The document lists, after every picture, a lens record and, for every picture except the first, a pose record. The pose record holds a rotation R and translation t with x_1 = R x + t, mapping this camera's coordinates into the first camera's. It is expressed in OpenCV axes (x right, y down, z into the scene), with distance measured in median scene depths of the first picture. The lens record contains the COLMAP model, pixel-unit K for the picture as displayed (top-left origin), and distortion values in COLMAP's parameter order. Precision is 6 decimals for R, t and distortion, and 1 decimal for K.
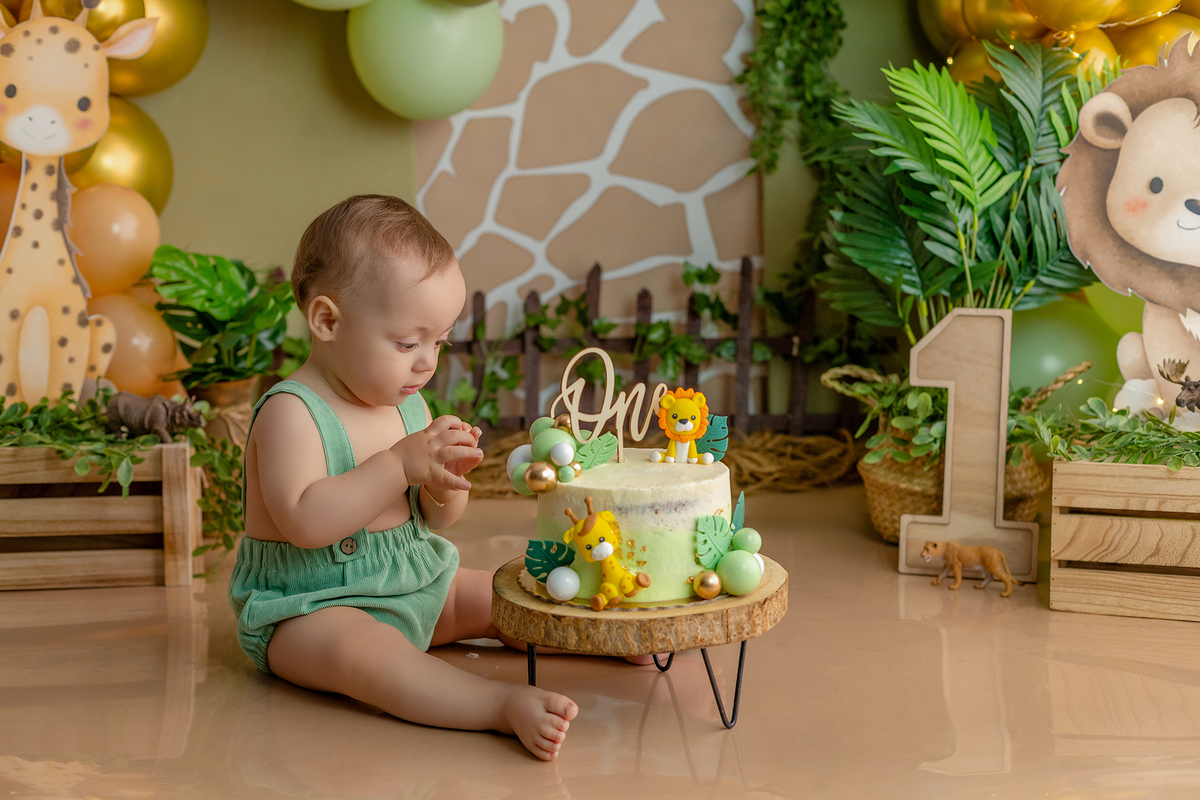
lens RADIAL K [[1768.8, 0, 561.9], [0, 1768.8, 396.0], [0, 0, 1]] dist [-0.007881, 0.030386]
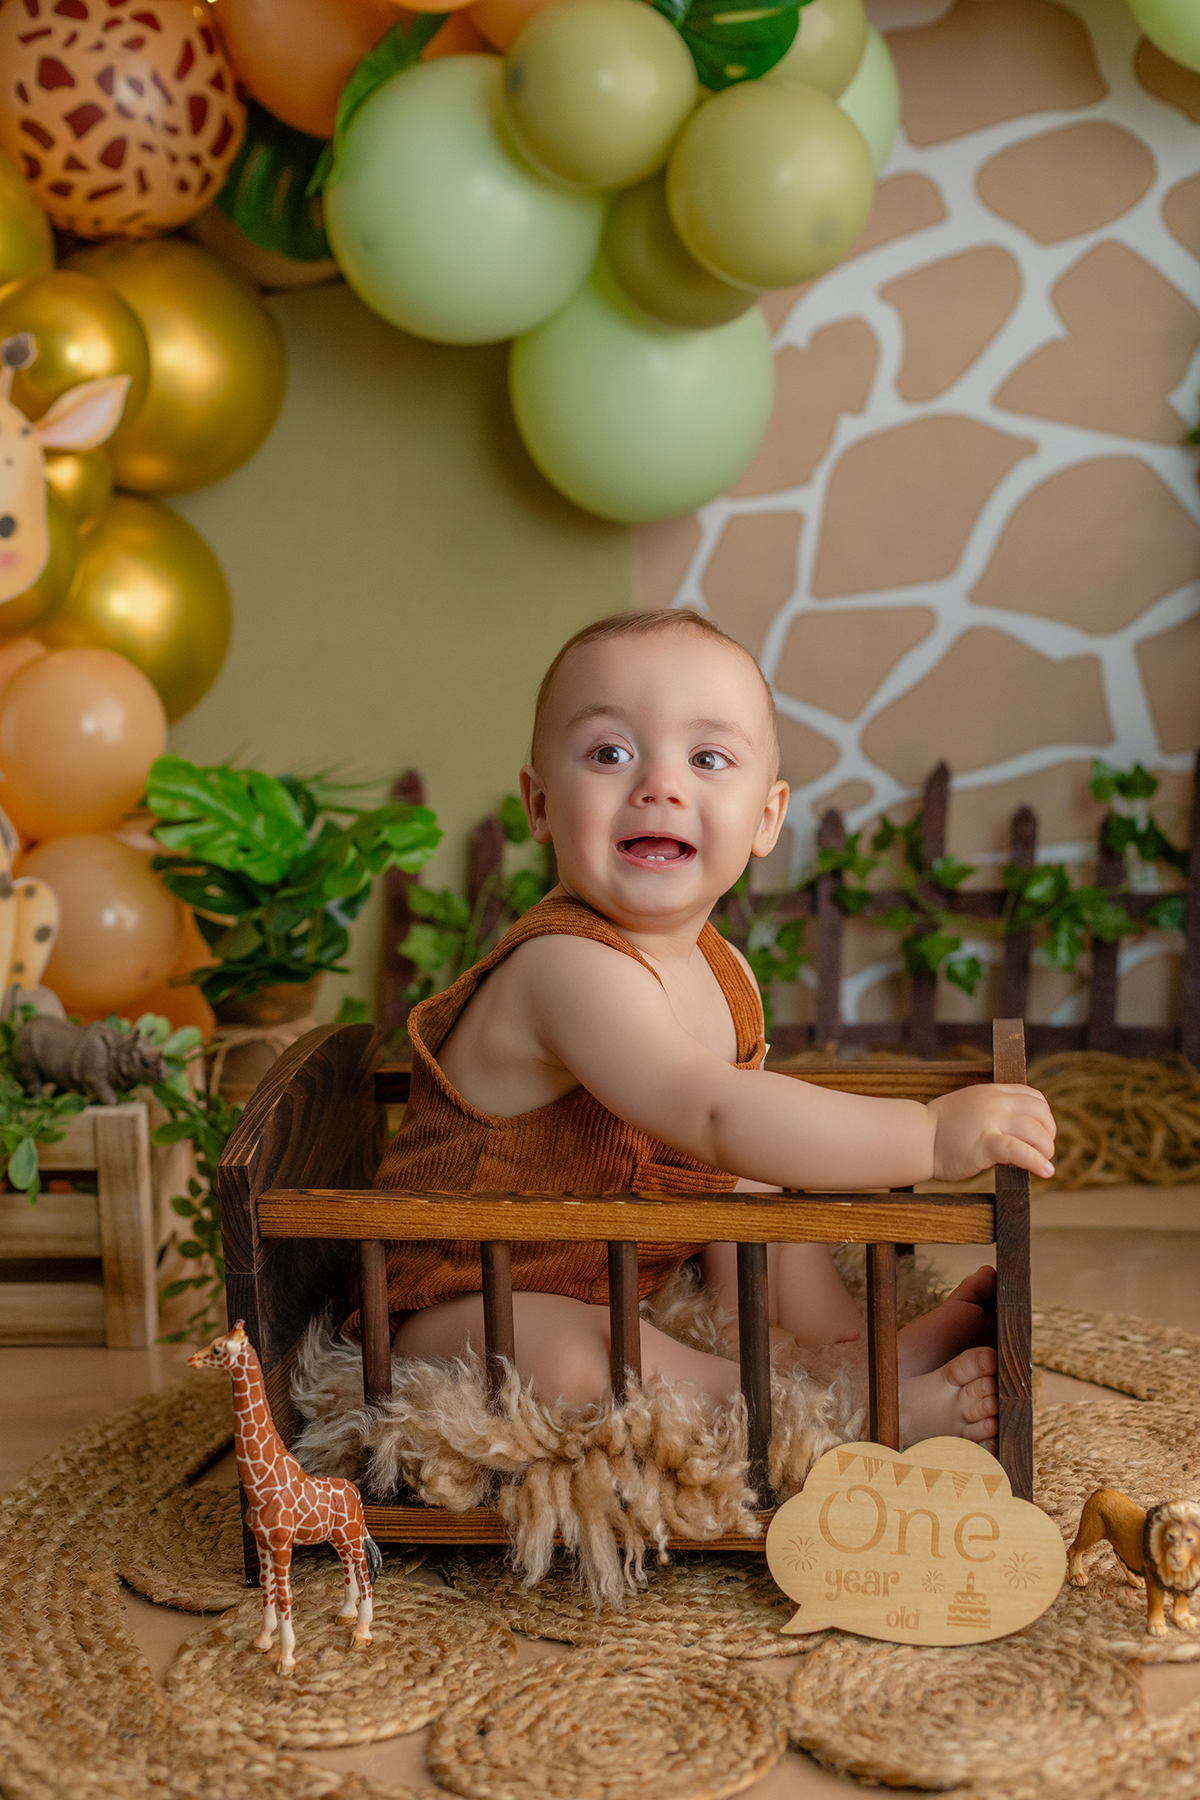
lens RADIAL K [[2601.5, 0, 640.1], [0, 2601.5, 904.0], [0, 0, 1]] dist [-0.036891, 0.001067]
pose [[0.981870, 0.007154, -0.189420, 0.103936], [-0.004704, 0.999899, 0.013378, -0.048858], [0.189497, -0.012244, 0.981805, 0.180941]]
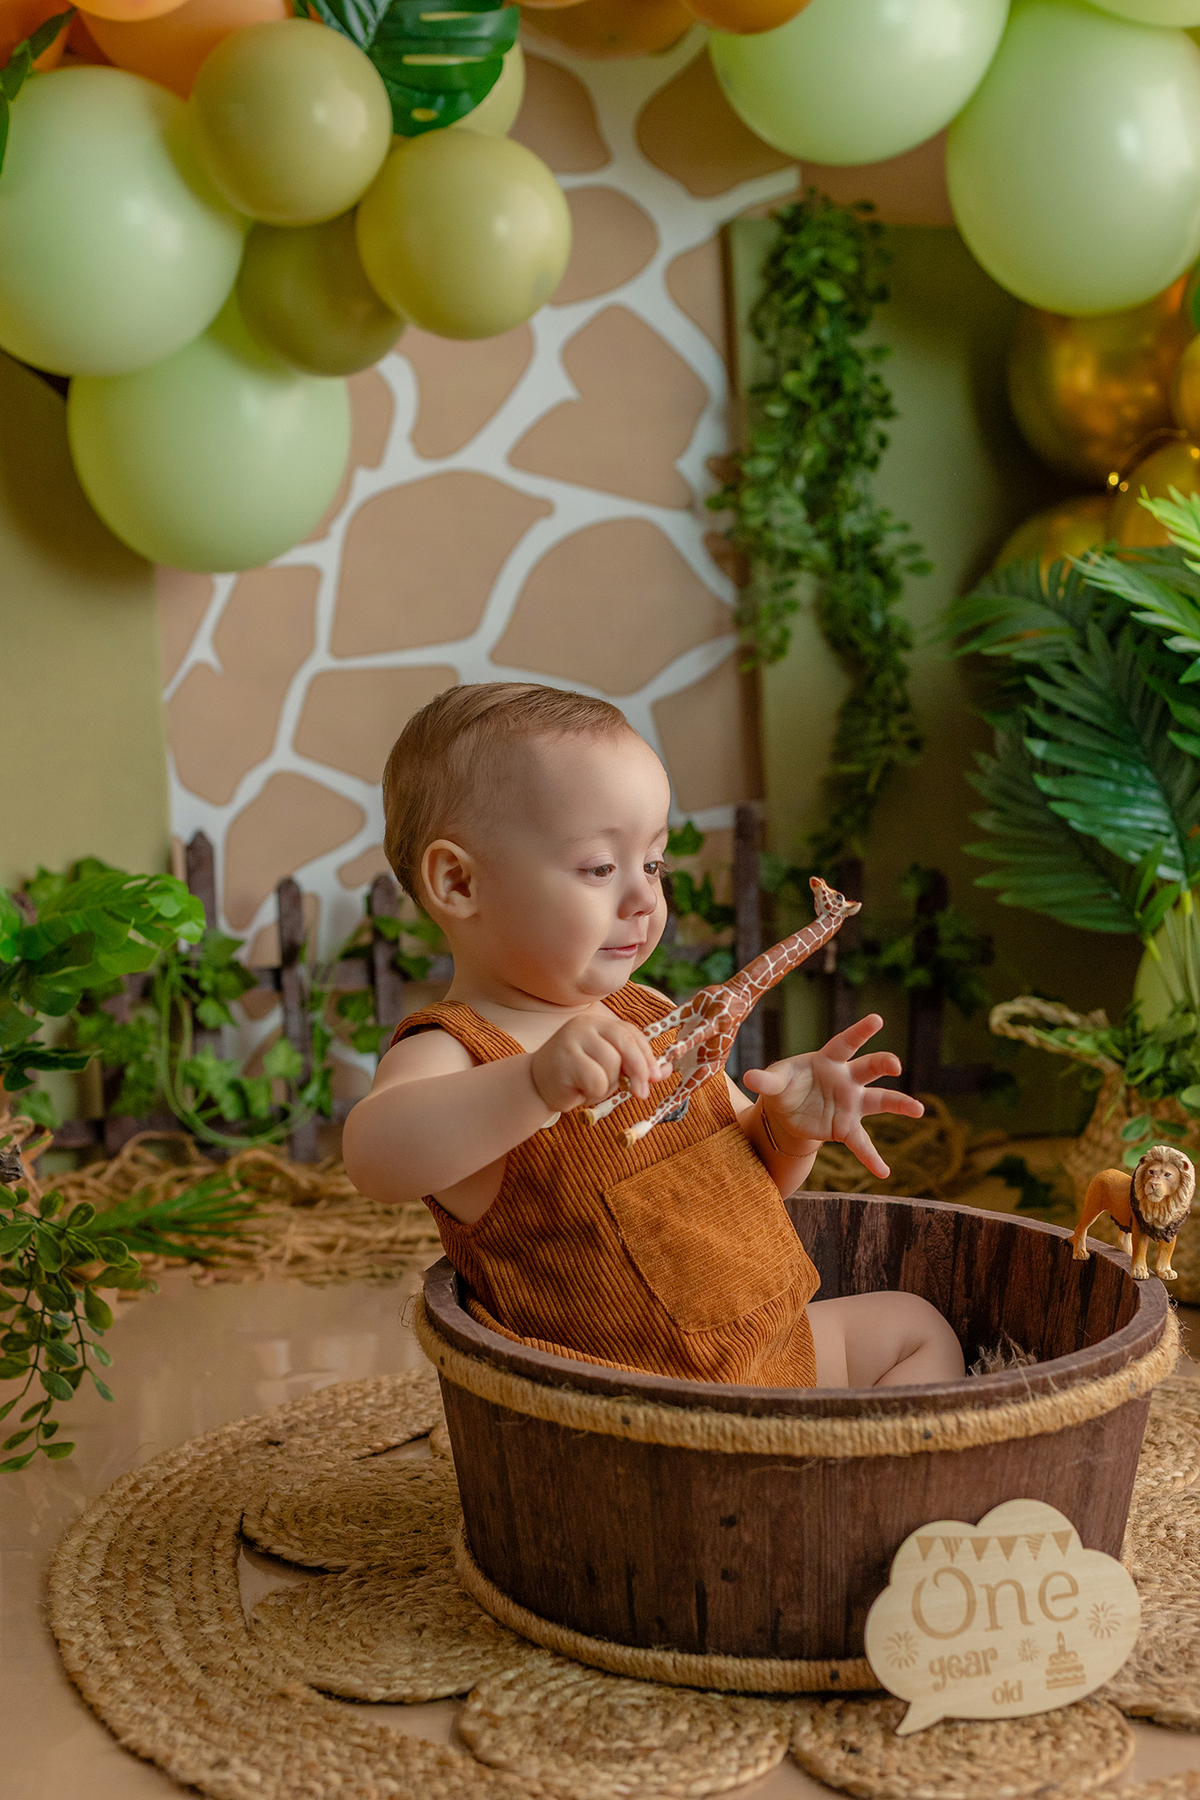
lens RADIAL K [[2861.8, 0, 541.0], [0, 2861.8, 958.7], [0, 0, 1]] dist [-0.006172, -0.028316]
pose [[0.965349, -0.035796, 0.258495, -0.253628], [0.036256, 0.999338, 0.002988, -0.041531], [-0.258431, 0.006488, 0.966008, 0.129337]]
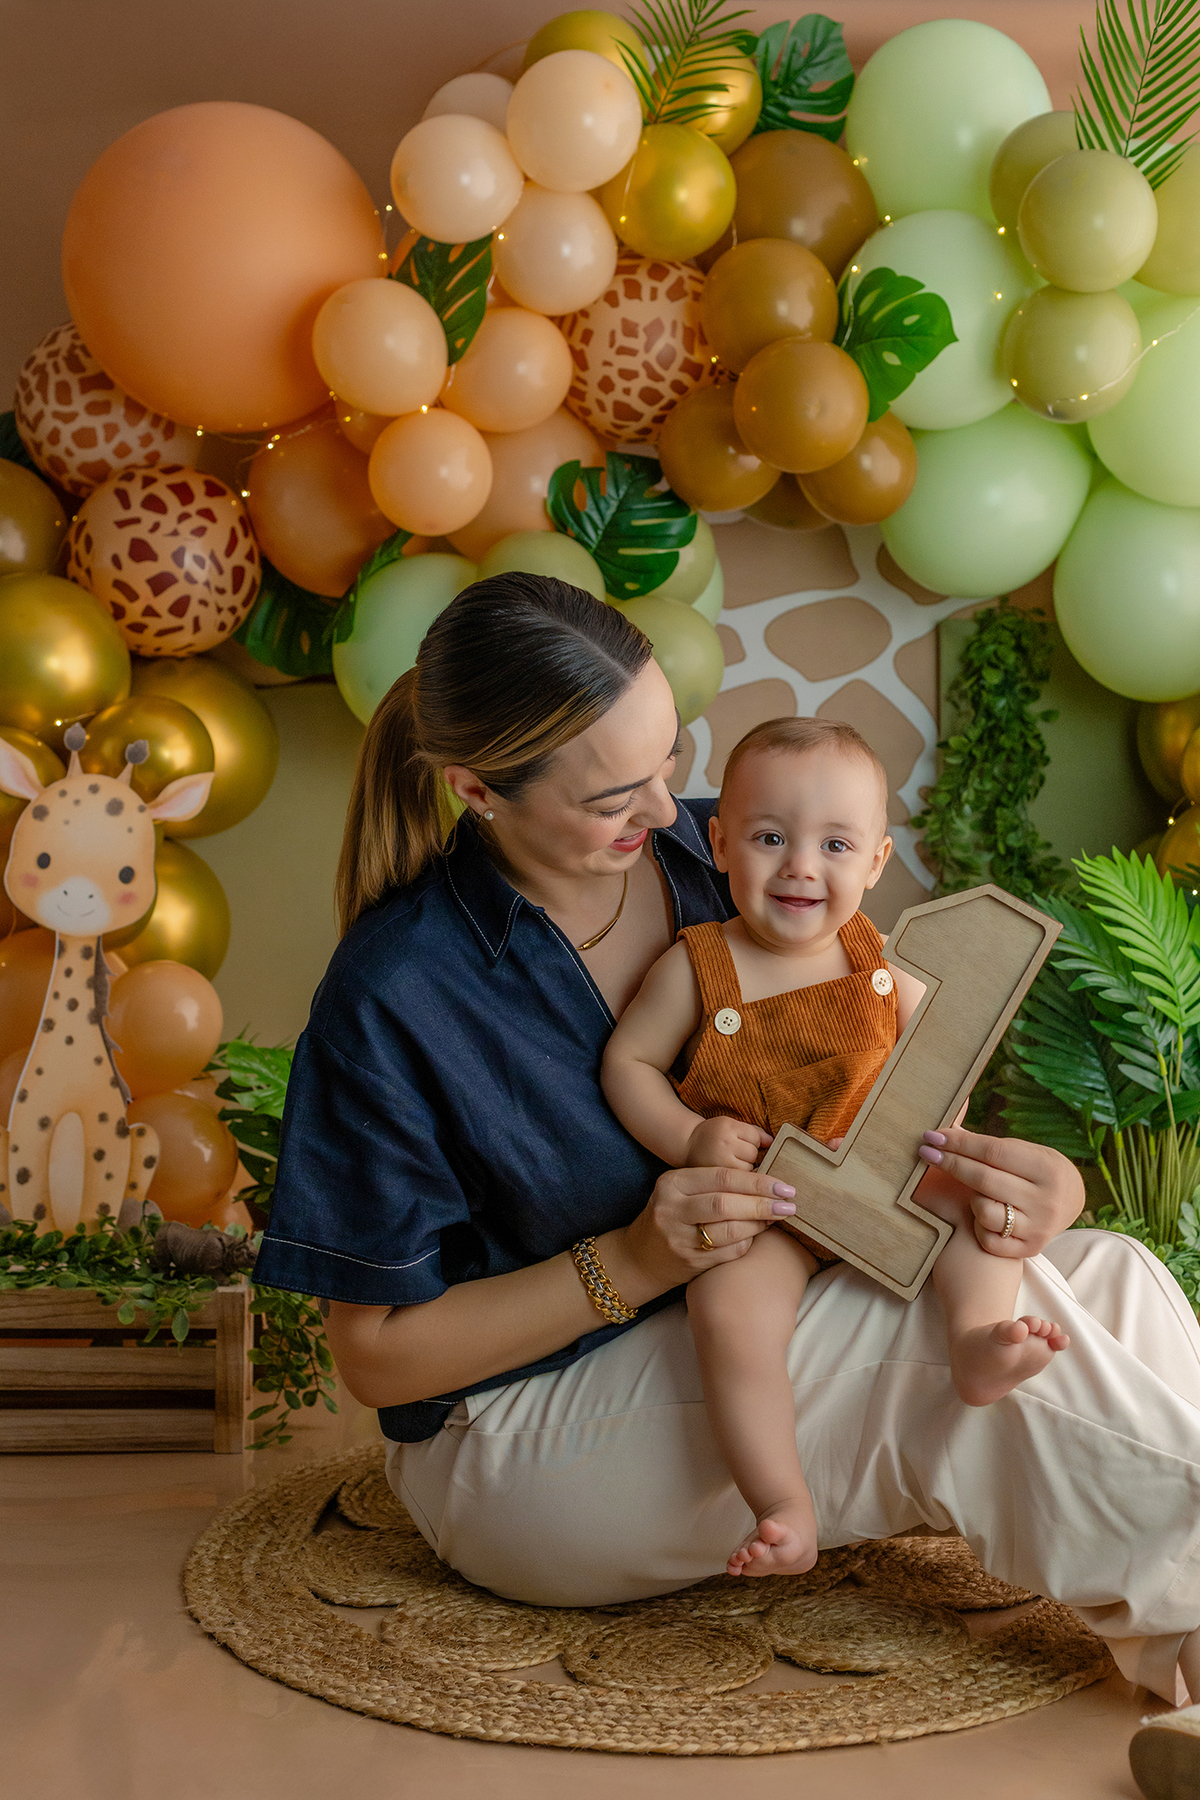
lens RADIAL K [[2540.6, 0, 600.4], [0, 2540.6, 897.1], [0, 0, 1]] dist [-0.009665, -0.080468]
pose [[0.998329, 0.019478, -0.054405, 0.023111], [-0.022969, 0.997667, -0.064291, -0.081349], [0.053026, 0.065434, 0.996447, -0.214262]]
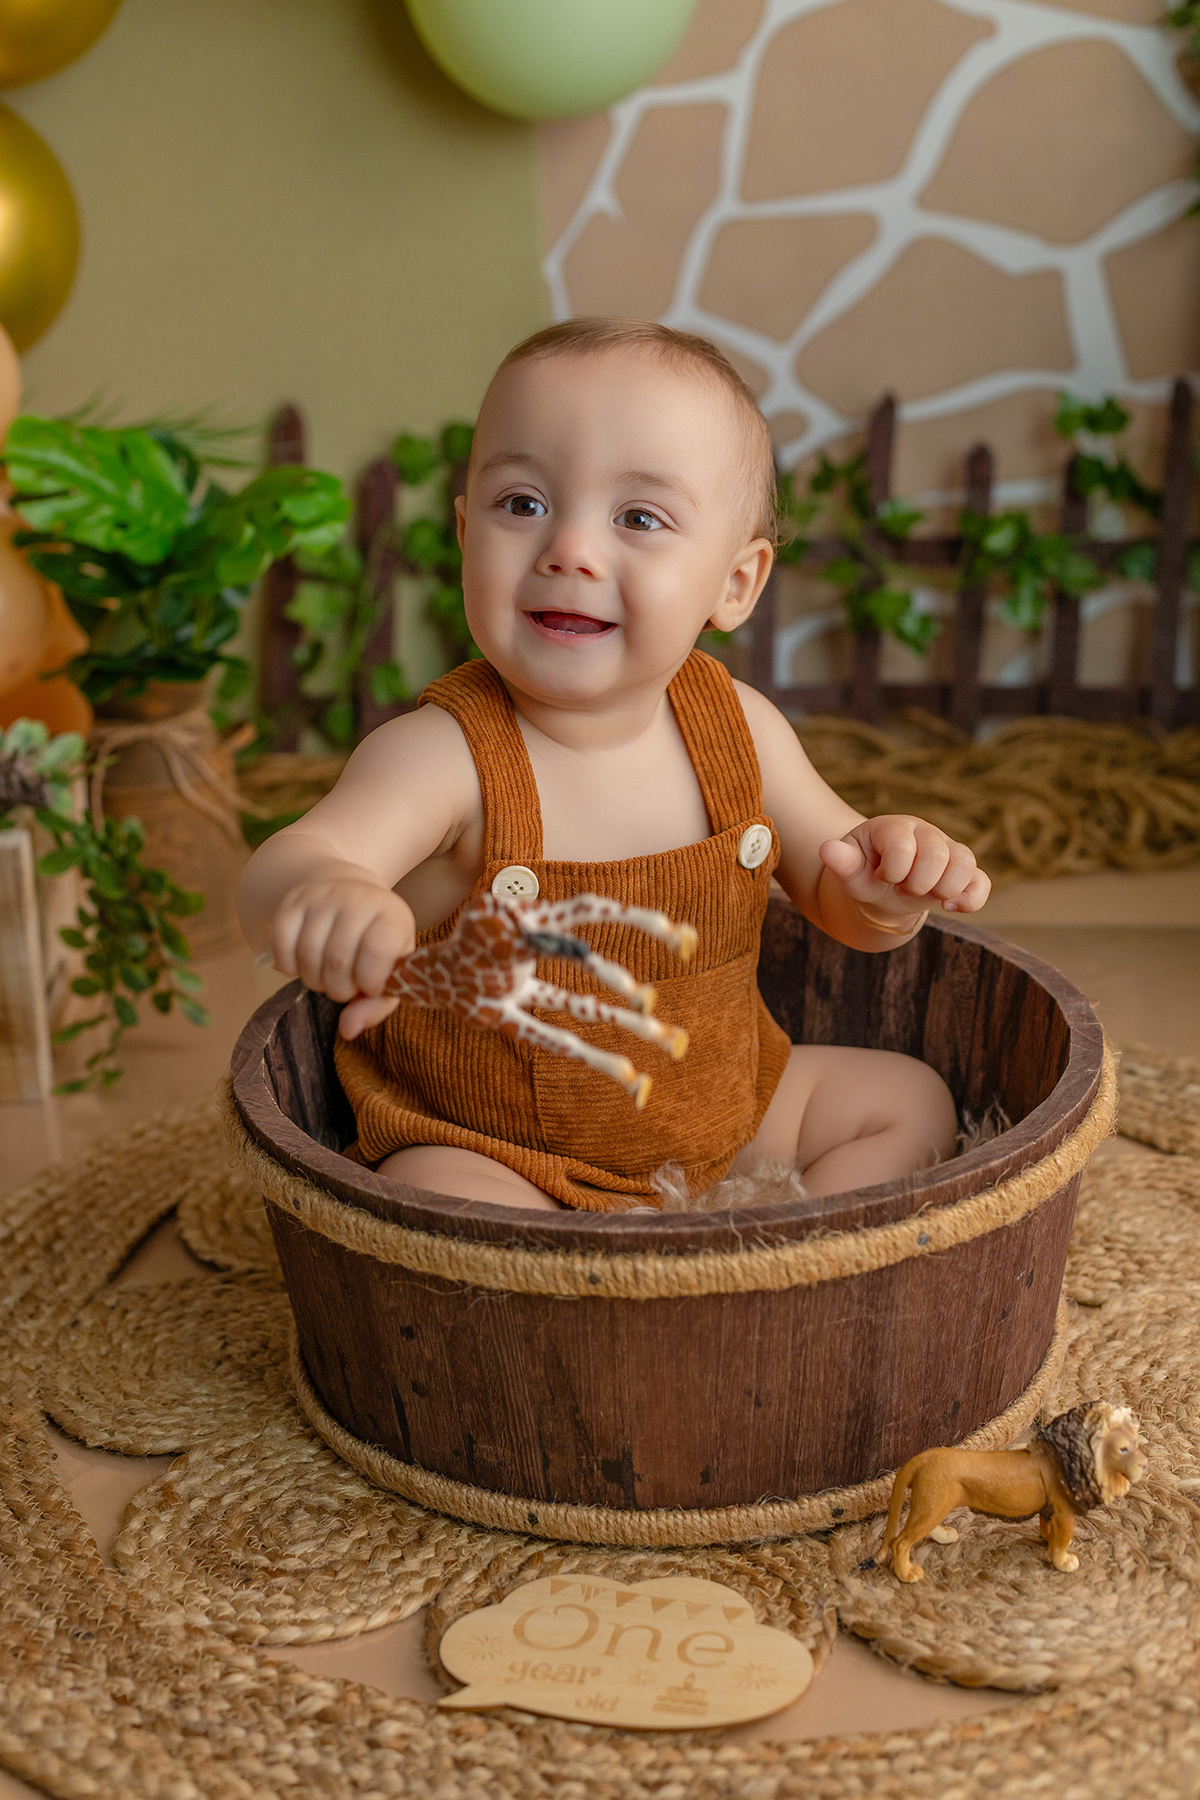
lens RADIAL K [[2618.7, 0, 602.9], [0, 2618.7, 901.7], [0, 0, 1]] dist [-0.024589, -0.065507]
pose [[0.990947, 0.018313, -0.132997, 0.051100], [0.006513, 0.982930, 0.183867, -0.086403], [0.134093, -0.183069, 0.973912, 0.266835]]
